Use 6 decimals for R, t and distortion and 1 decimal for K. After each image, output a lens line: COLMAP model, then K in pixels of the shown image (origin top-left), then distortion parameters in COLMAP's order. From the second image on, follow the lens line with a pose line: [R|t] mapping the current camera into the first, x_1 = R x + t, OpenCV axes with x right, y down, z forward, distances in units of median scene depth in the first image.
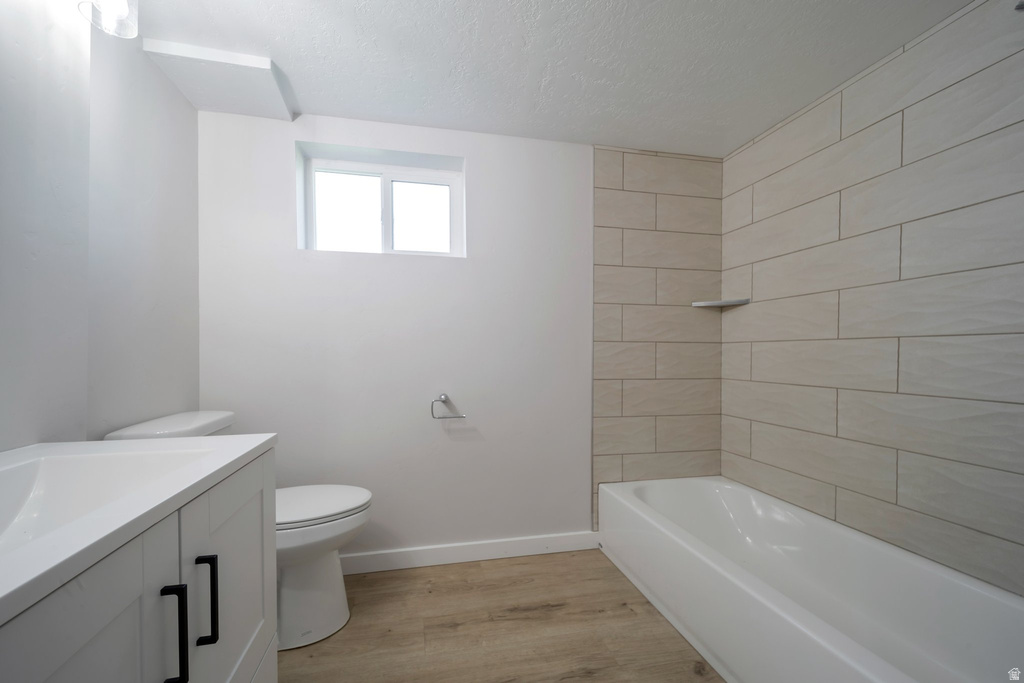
lens RADIAL K [[367.9, 0, 528.8], [0, 367.9, 356.3], [0, 0, 1]] dist [0.001164, -0.000070]
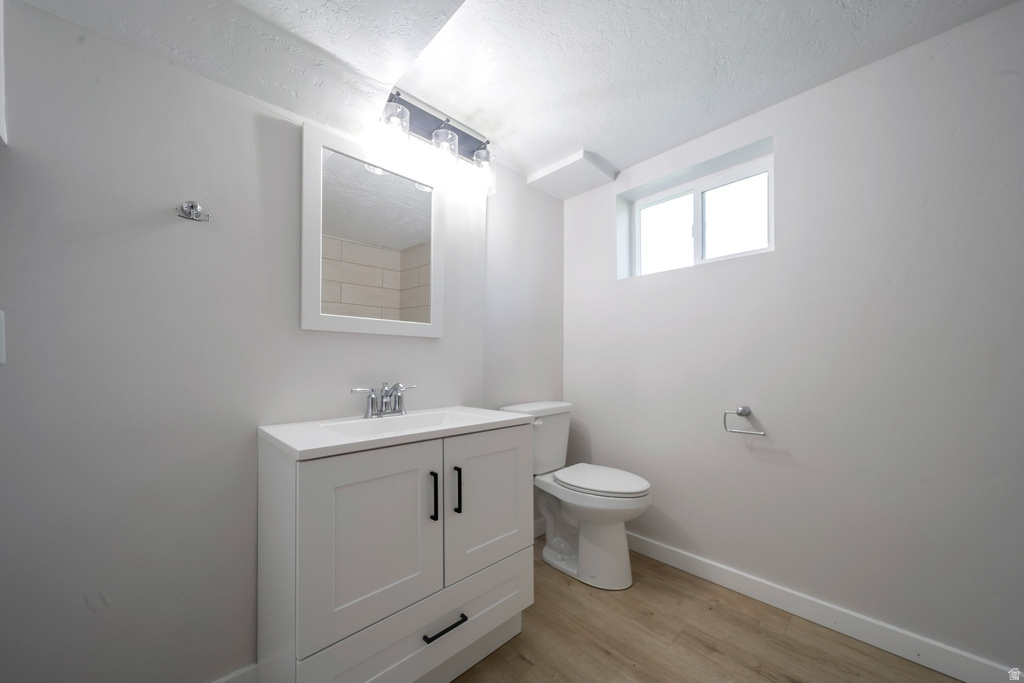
lens RADIAL K [[367.9, 0, 528.8], [0, 367.9, 356.3], [0, 0, 1]] dist [0.001164, -0.000070]
pose [[0.557525, -0.017438, -0.829977, 0.260931], [-0.000330, 0.999775, -0.021227, -0.002119], [0.830160, 0.012109, 0.557394, 0.053128]]
